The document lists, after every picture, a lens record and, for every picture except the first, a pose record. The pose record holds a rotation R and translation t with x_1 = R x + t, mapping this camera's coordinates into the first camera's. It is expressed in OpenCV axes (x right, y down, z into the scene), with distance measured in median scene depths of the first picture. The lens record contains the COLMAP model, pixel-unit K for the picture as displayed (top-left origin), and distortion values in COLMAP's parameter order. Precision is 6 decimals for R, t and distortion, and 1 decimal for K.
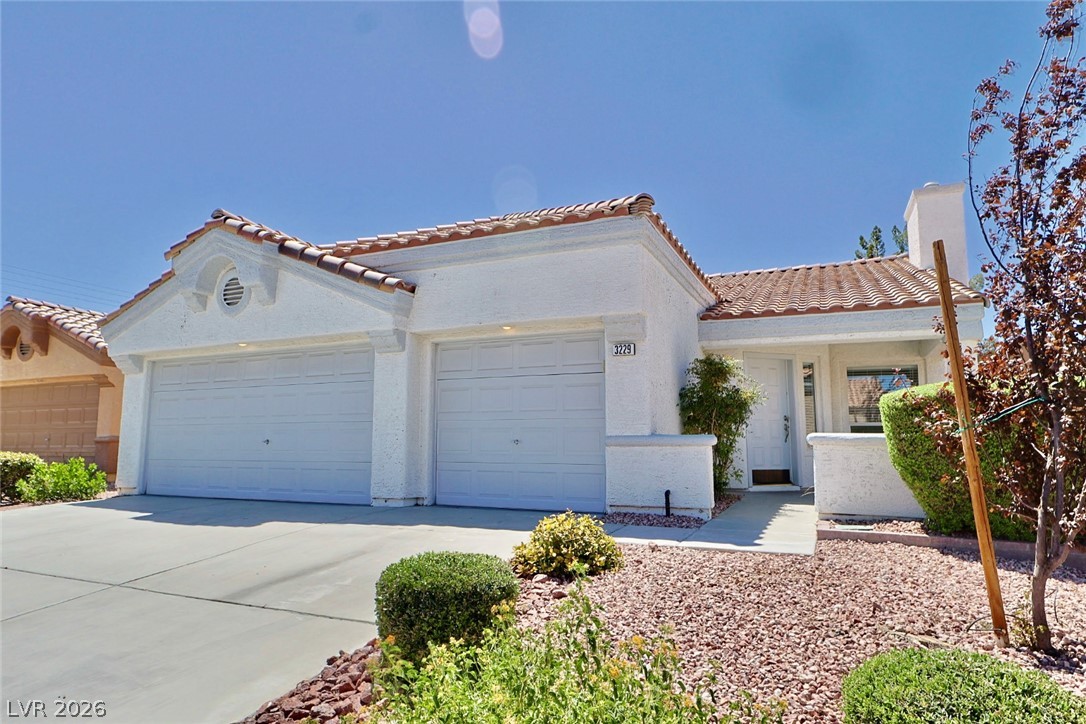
lens RADIAL K [[633.4, 0, 543.0], [0, 633.4, 362.0], [0, 0, 1]] dist [0.004087, 0.000514]
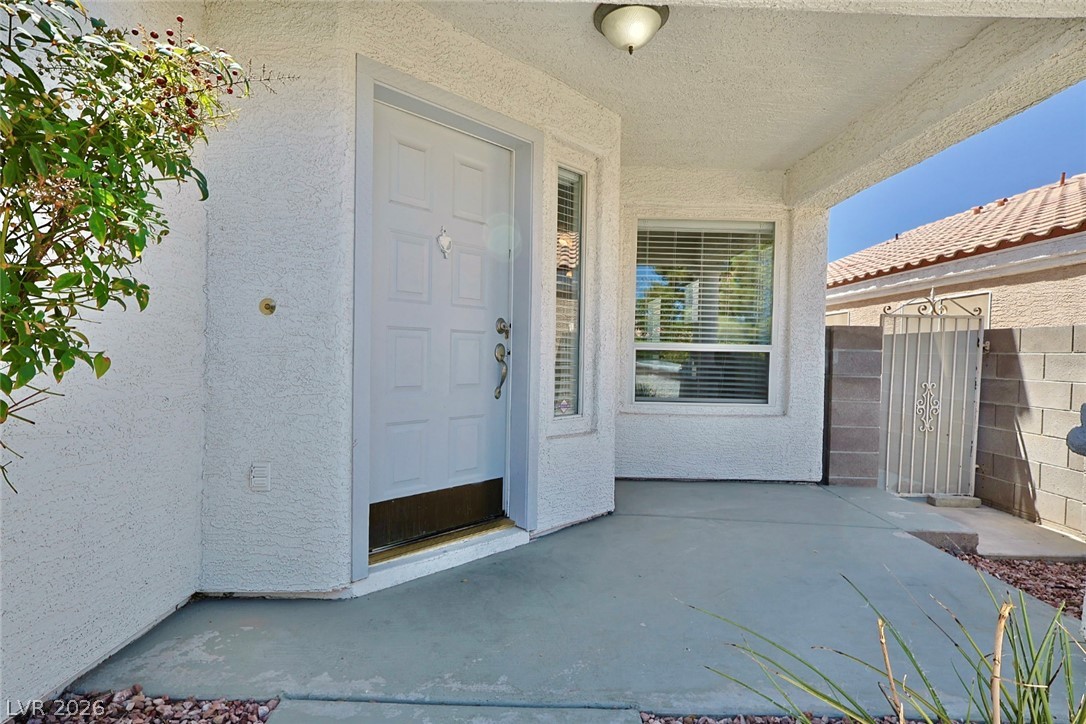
lens RADIAL K [[528.1, 0, 543.0], [0, 528.1, 362.0], [0, 0, 1]] dist [-0.001569, 0.000394]
pose [[0.907132, 0.007343, 0.420782, 0.353725], [-0.068275, 0.989170, 0.129926, 0.086313], [-0.415271, -0.146589, 0.897809, 0.914349]]
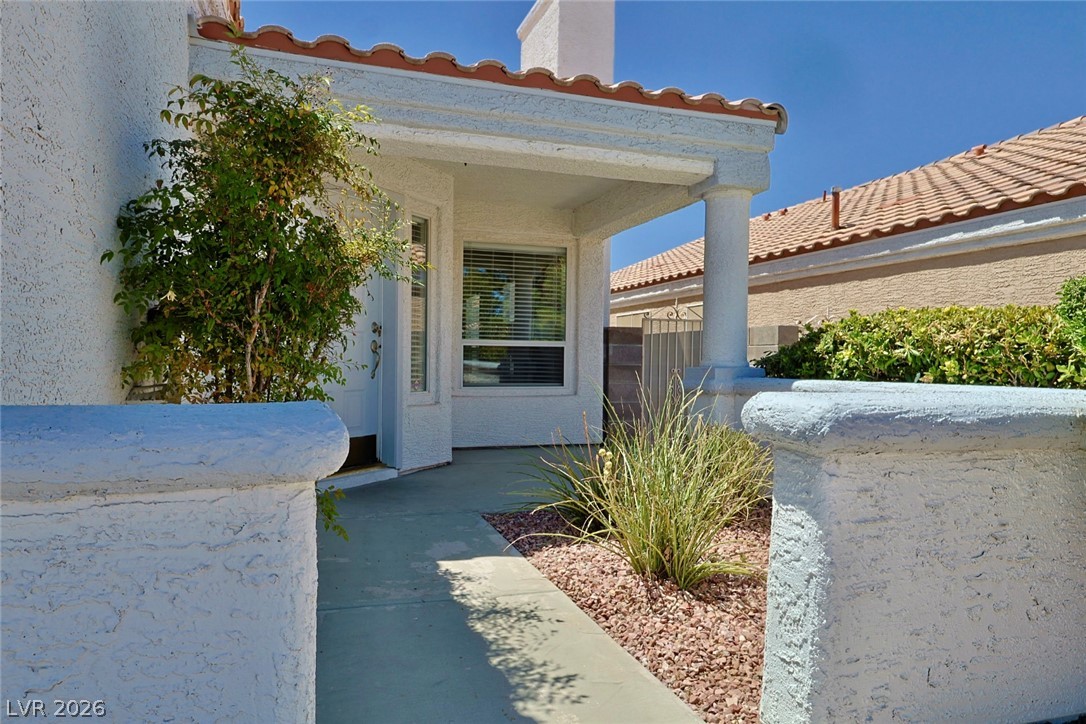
lens RADIAL K [[708.6, 0, 543.0], [0, 708.6, 362.0], [0, 0, 1]] dist [-0.002488, -0.000031]
pose [[0.734180, 0.001530, 0.678953, 0.143663], [-0.092187, 0.990961, 0.097453, 0.062972], [-0.672667, -0.134138, 0.727685, 0.652175]]
